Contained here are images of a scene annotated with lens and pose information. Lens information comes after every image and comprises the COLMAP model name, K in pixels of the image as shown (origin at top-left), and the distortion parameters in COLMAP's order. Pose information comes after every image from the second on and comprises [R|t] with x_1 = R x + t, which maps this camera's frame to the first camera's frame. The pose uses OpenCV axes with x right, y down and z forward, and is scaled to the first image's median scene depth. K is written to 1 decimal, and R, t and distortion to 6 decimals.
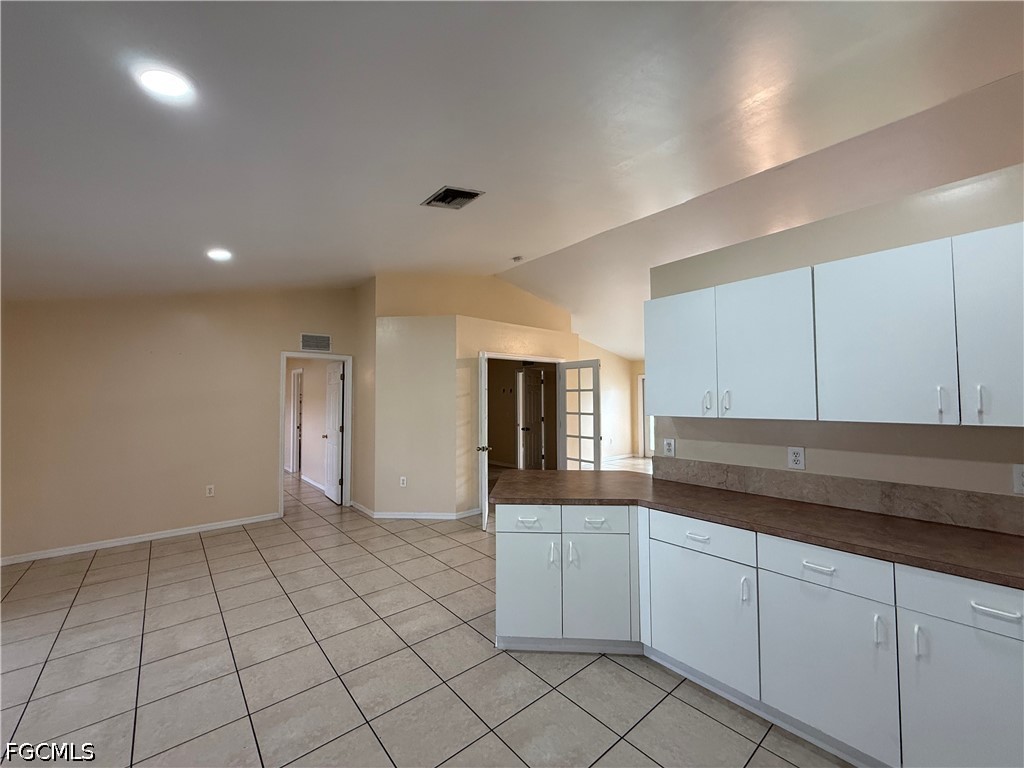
lens RADIAL K [[406.4, 0, 512.0], [0, 406.4, 384.0], [0, 0, 1]] dist [-0.000287, 0.000054]
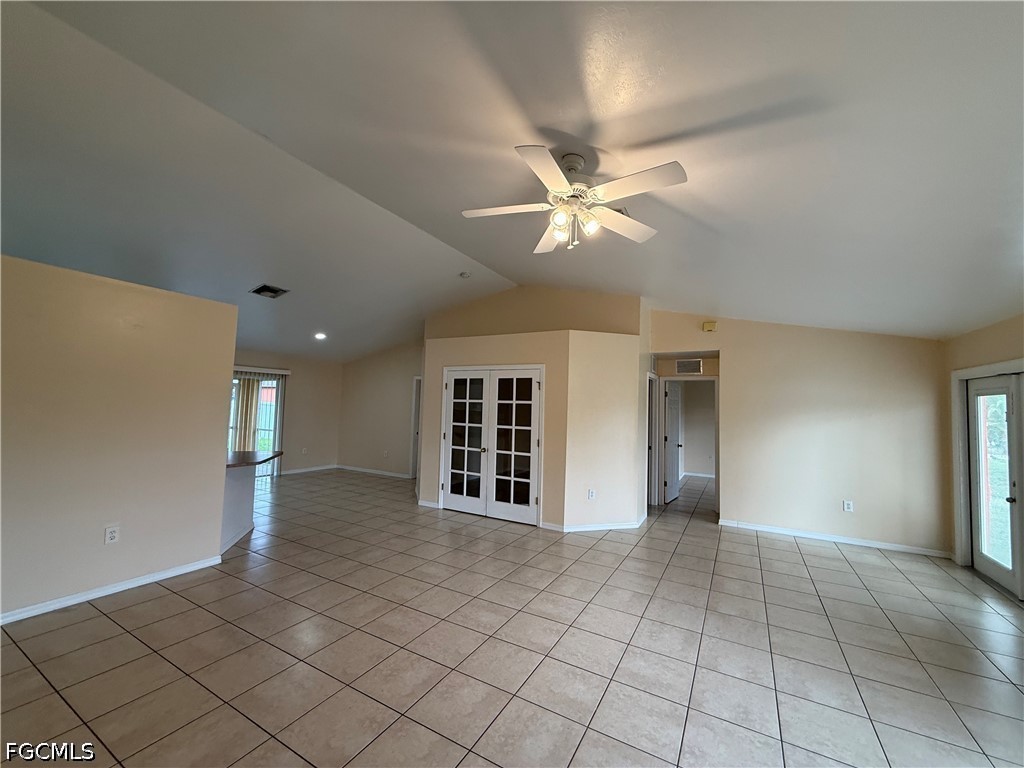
lens RADIAL K [[407.4, 0, 512.0], [0, 407.4, 384.0], [0, 0, 1]] dist [0.000275, 0.000108]
pose [[0.345624, -0.034960, -0.937722, 1.168430], [0.003972, 0.999351, -0.035793, 0.011086], [0.938365, 0.008646, 0.345539, 0.859235]]
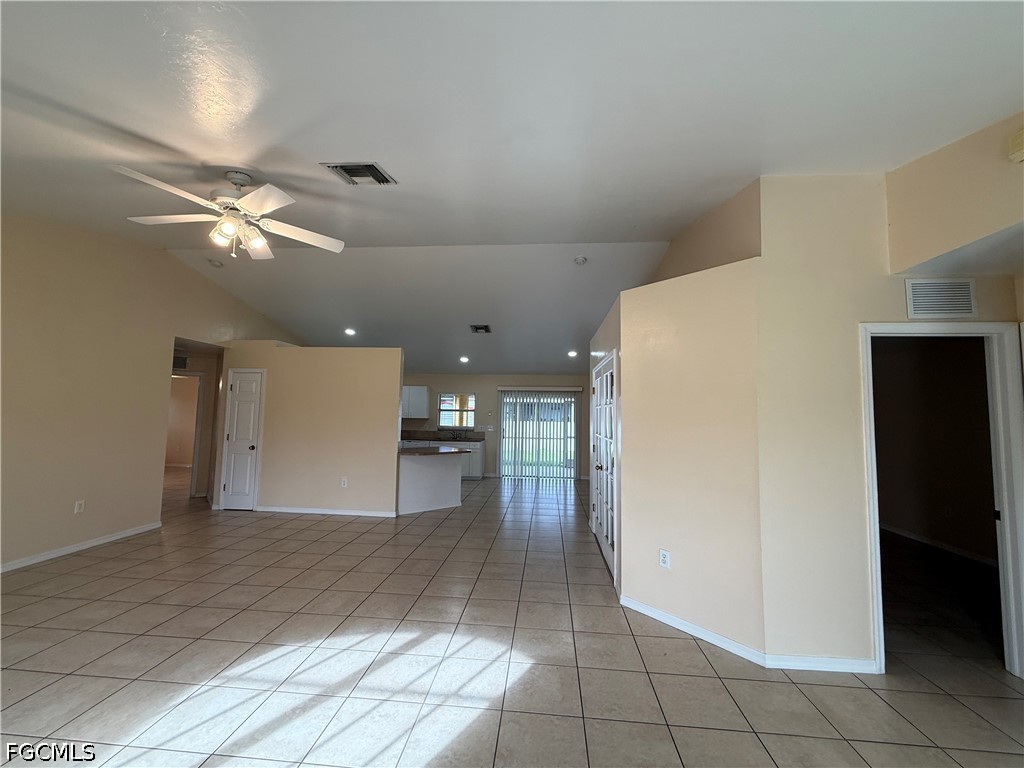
lens RADIAL K [[407.4, 0, 512.0], [0, 407.4, 384.0], [0, 0, 1]] dist [0.000275, 0.000108]
pose [[-0.714241, -0.054761, -0.697755, 0.839325], [0.015935, 0.995404, -0.094433, 0.053374], [0.699719, -0.078566, -0.710085, 1.728011]]
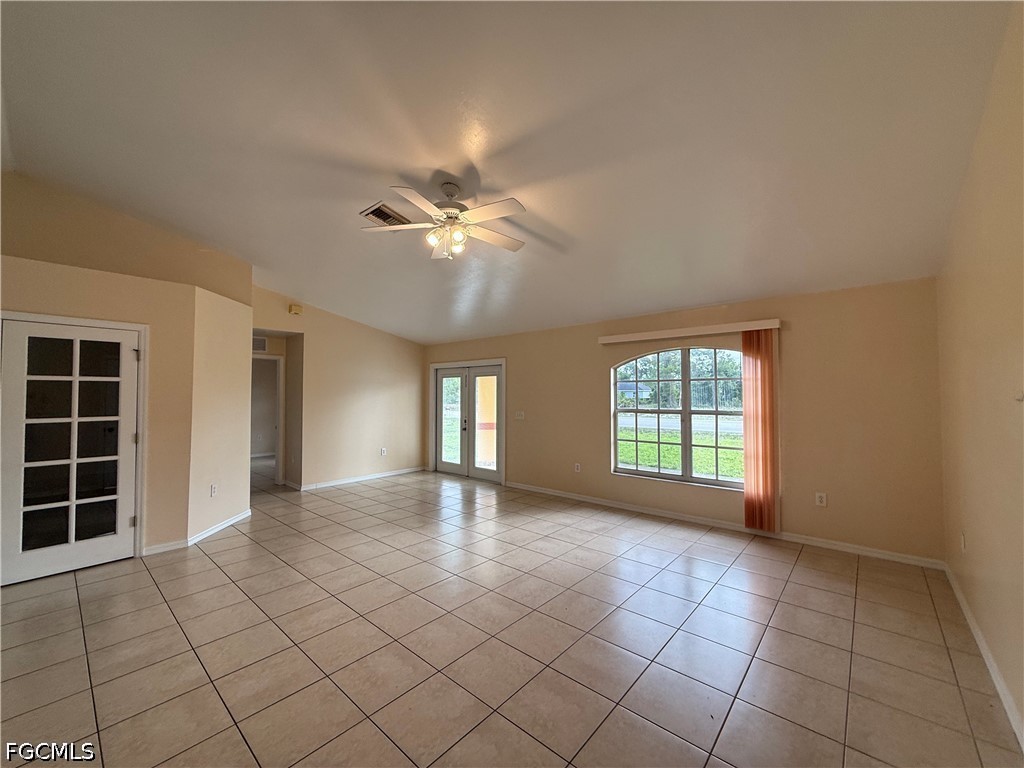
lens RADIAL K [[407.4, 0, 512.0], [0, 407.4, 384.0], [0, 0, 1]] dist [0.000275, 0.000108]
pose [[0.989554, 0.009372, 0.143860, 0.742030], [-0.010720, 0.999906, 0.008600, 0.016160], [-0.143766, -0.010053, 0.989561, 0.456436]]
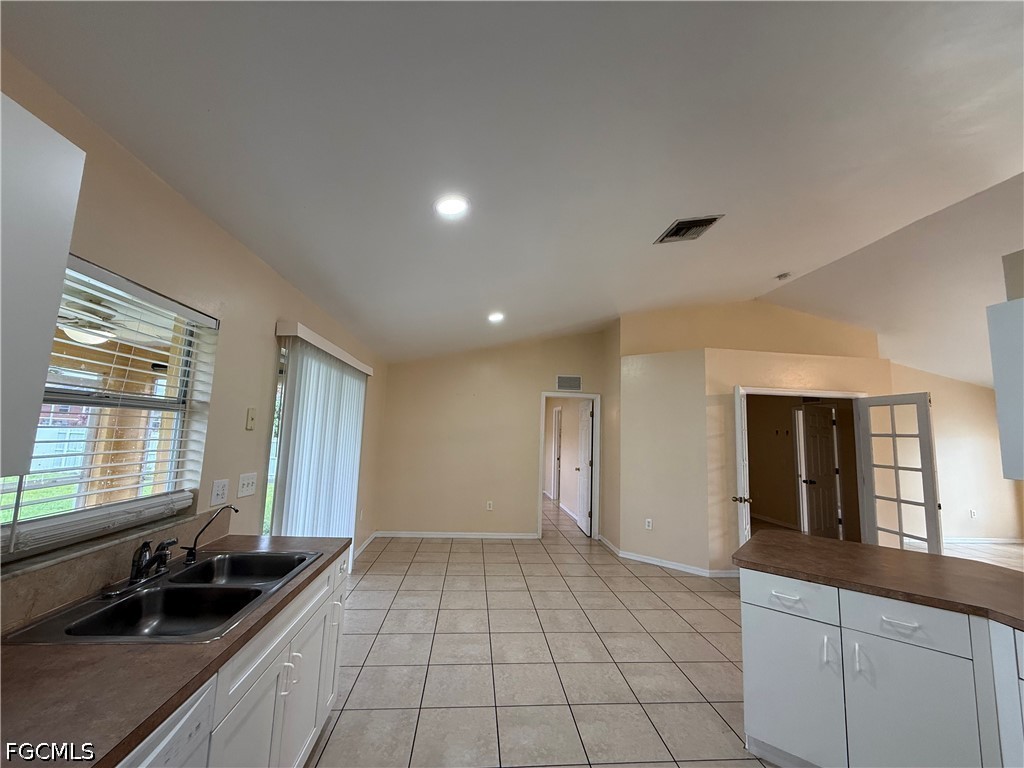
lens RADIAL K [[406.4, 0, 512.0], [0, 406.4, 384.0], [0, 0, 1]] dist [-0.000287, 0.000054]
pose [[0.816971, -0.033809, -0.575686, 0.034700], [-0.019033, 0.996155, -0.085514, -0.001259], [0.576364, 0.080819, 0.813187, 0.003737]]
